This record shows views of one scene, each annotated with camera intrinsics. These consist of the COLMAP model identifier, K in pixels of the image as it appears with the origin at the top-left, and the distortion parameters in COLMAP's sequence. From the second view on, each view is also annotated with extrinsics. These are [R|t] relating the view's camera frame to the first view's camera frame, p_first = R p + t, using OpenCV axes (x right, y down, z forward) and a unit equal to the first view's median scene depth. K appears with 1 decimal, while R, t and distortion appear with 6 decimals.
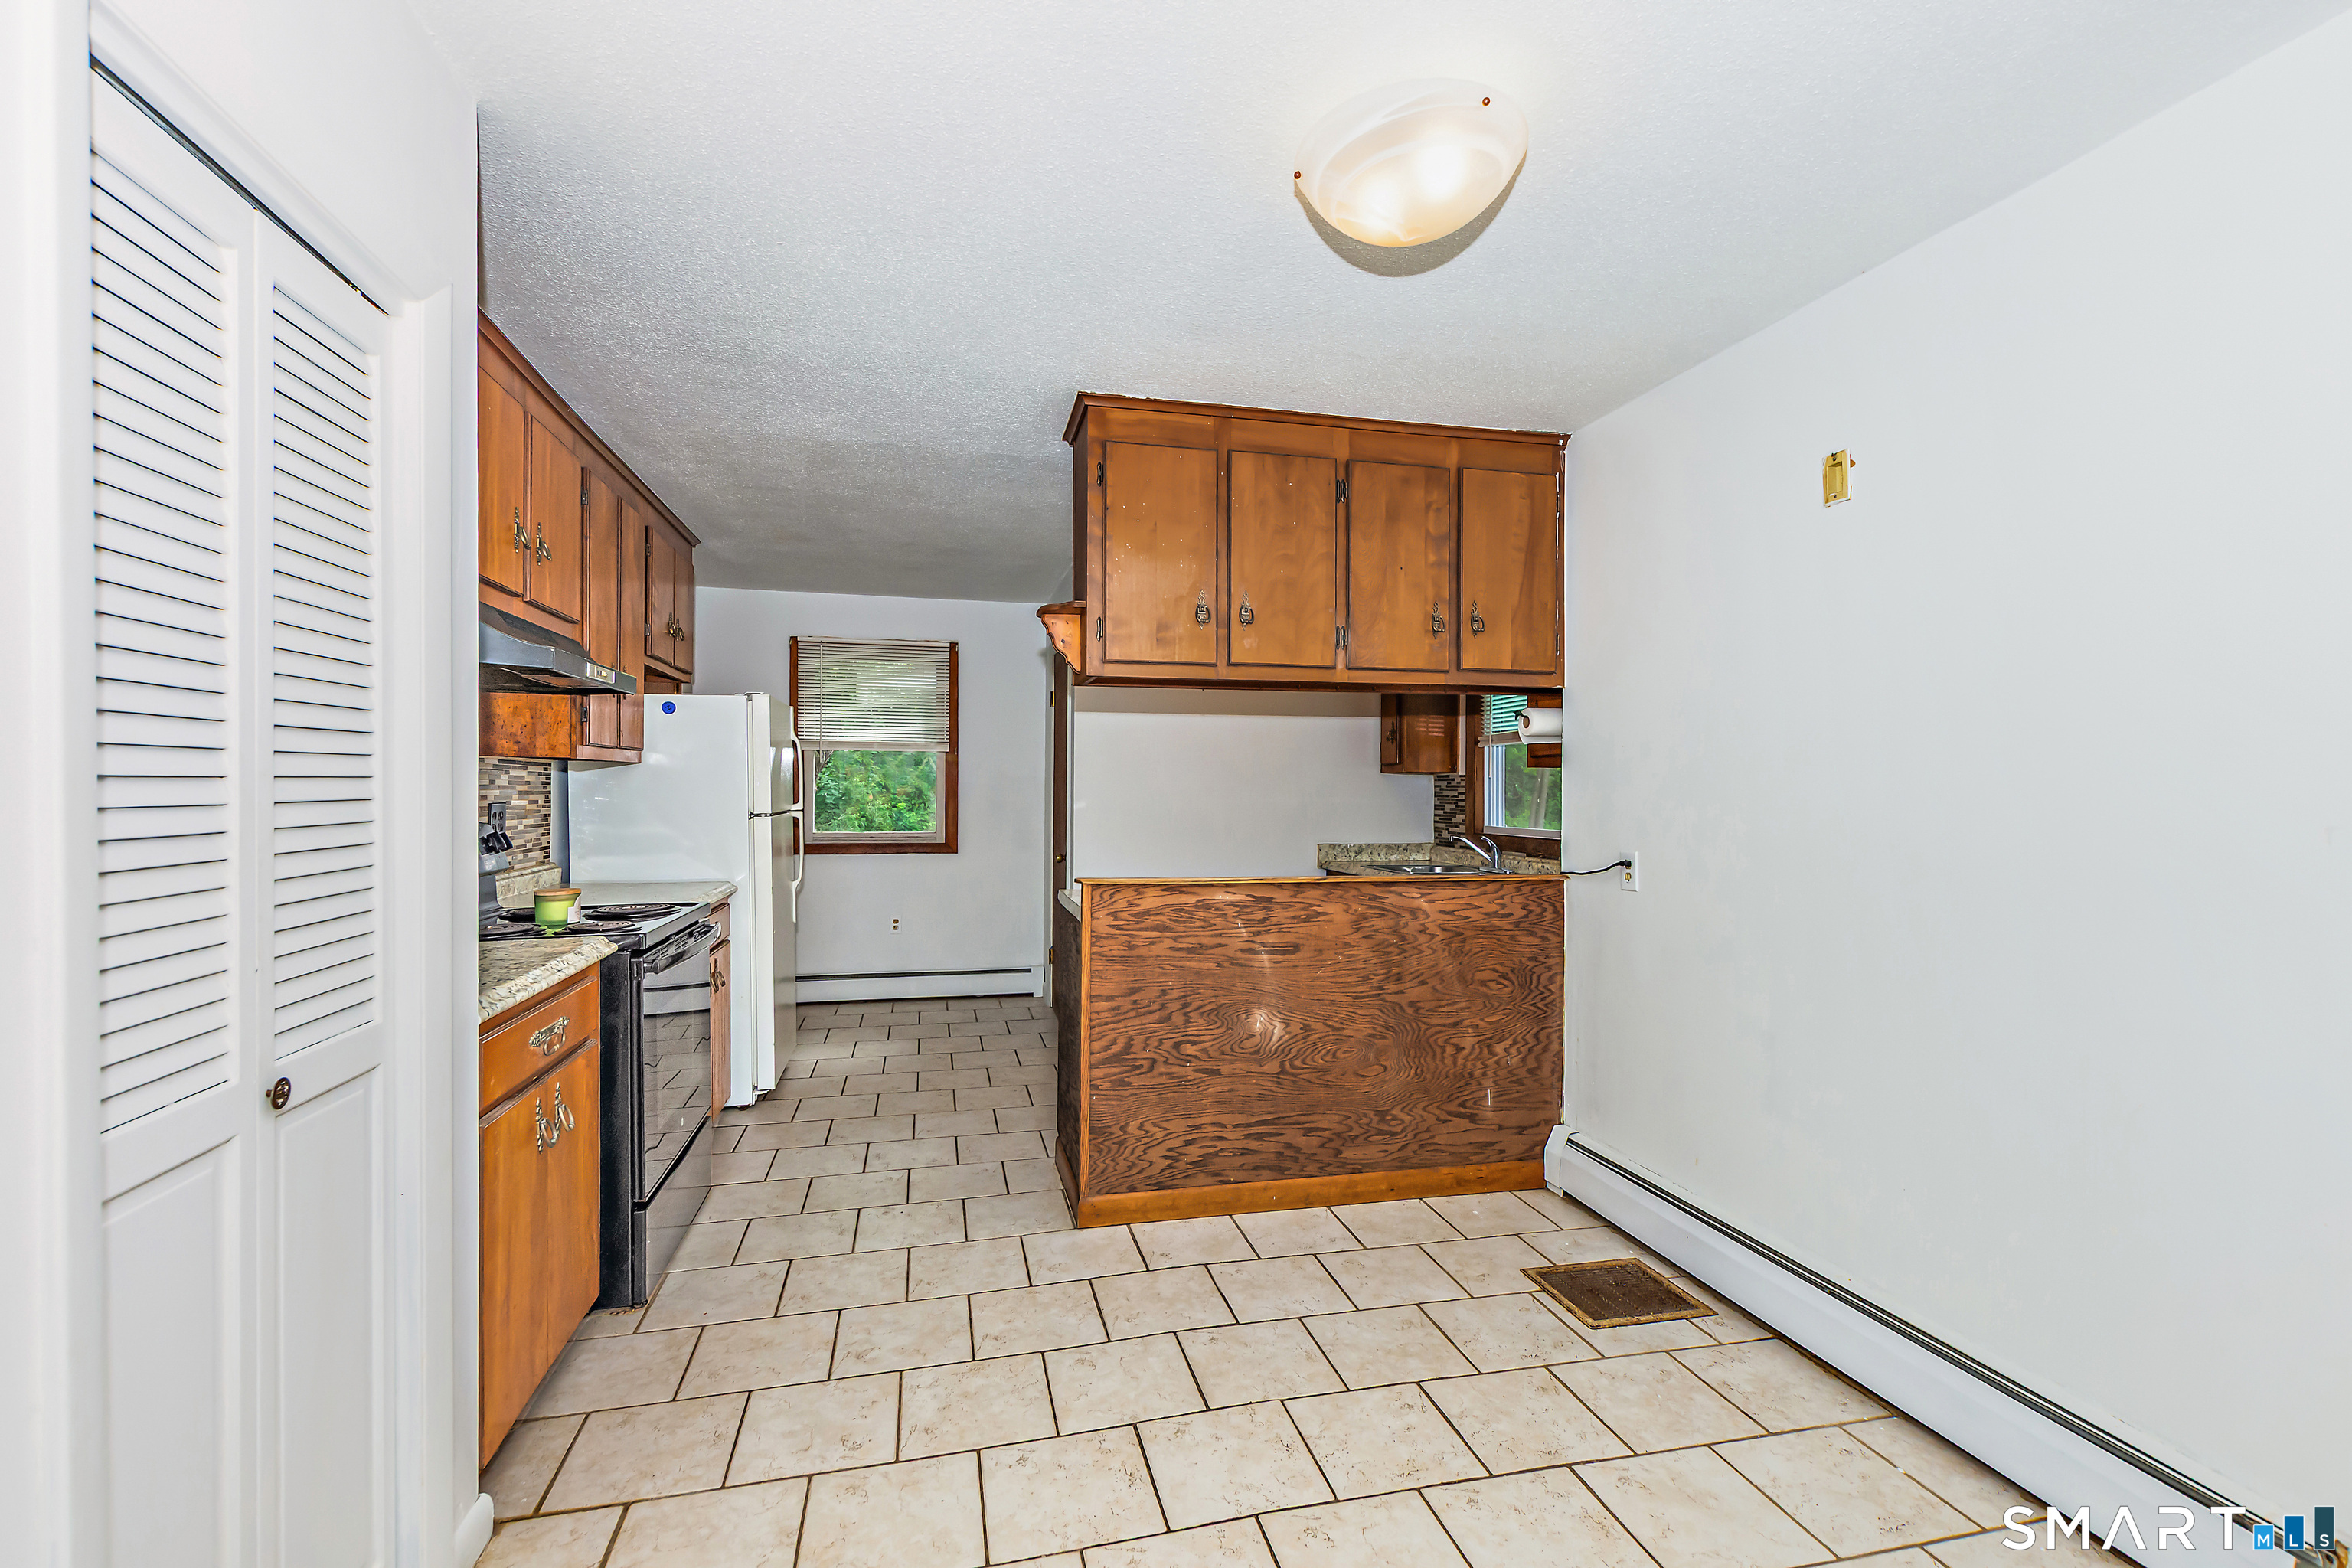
lens RADIAL K [[1035.5, 0, 1164.8], [0, 1035.5, 794.0], [0, 0, 1]] dist [0.009752, -0.003551]
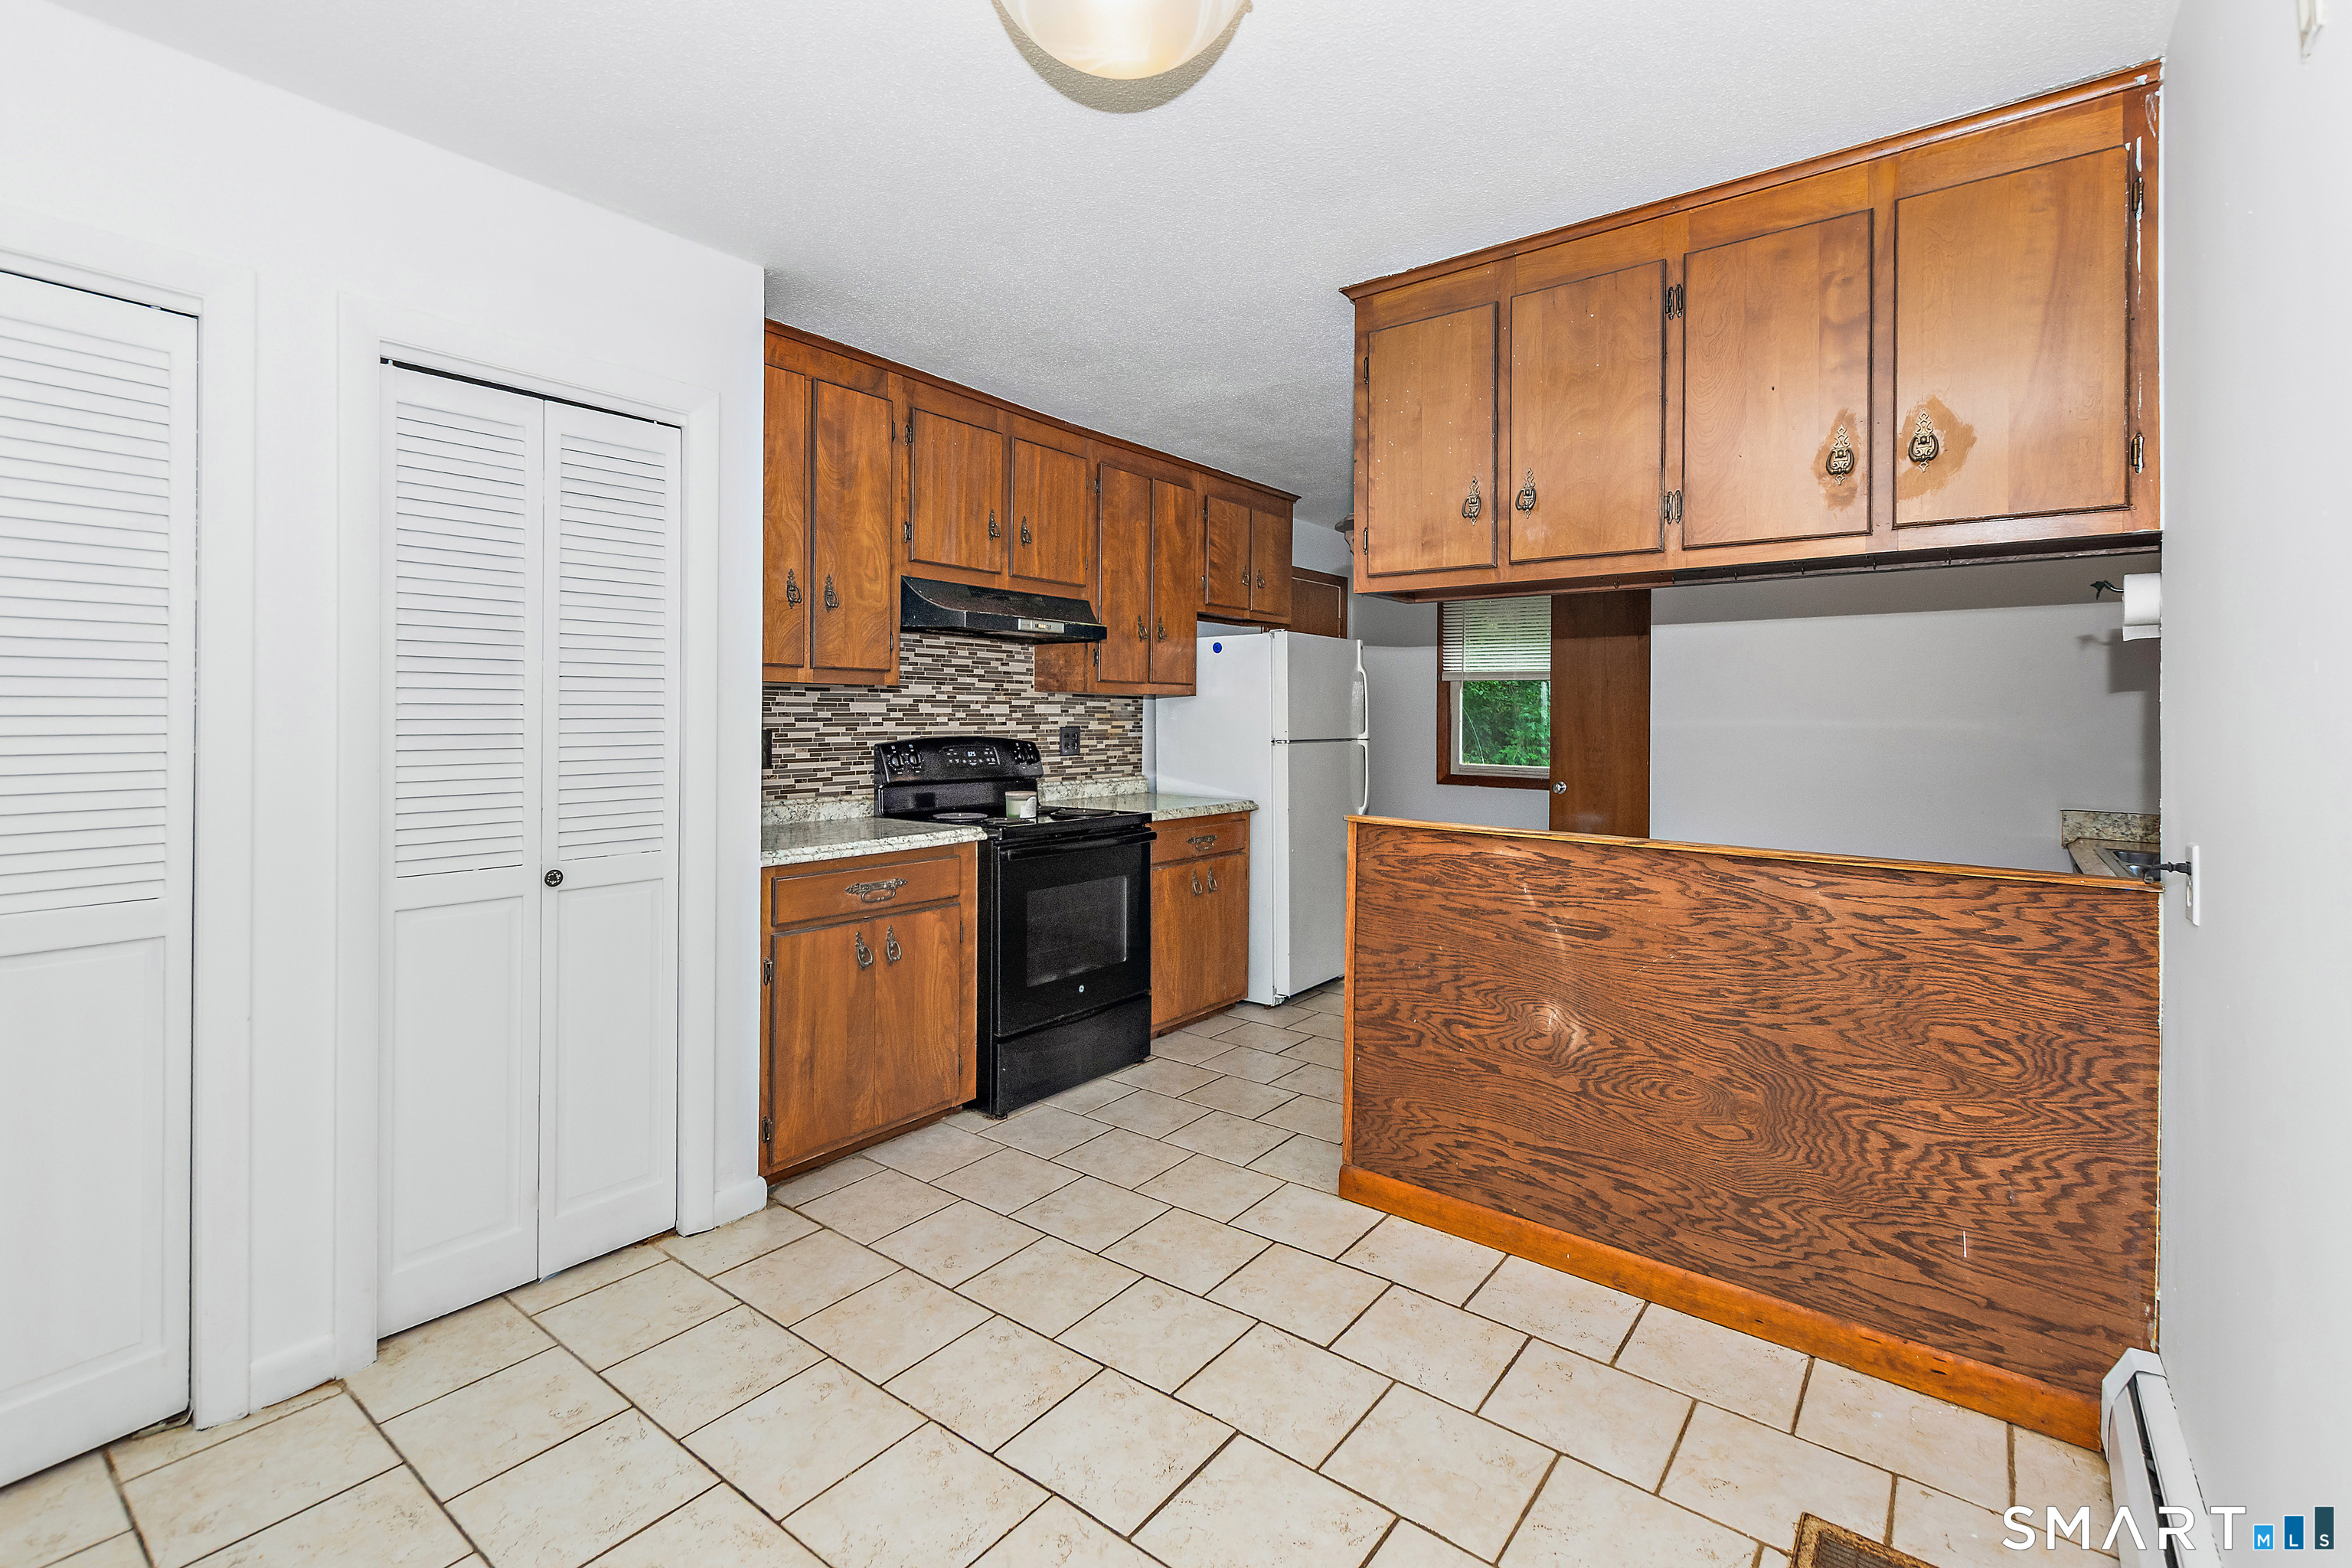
lens RADIAL K [[1035.5, 0, 1135.9], [0, 1035.5, 710.8], [0, 0, 1]] dist [0.009752, -0.003551]
pose [[0.623433, -0.001672, -0.781875, 0.499008], [-0.010036, 0.999898, -0.010140, 0.000483], [0.781812, 0.014169, 0.623353, 0.268771]]
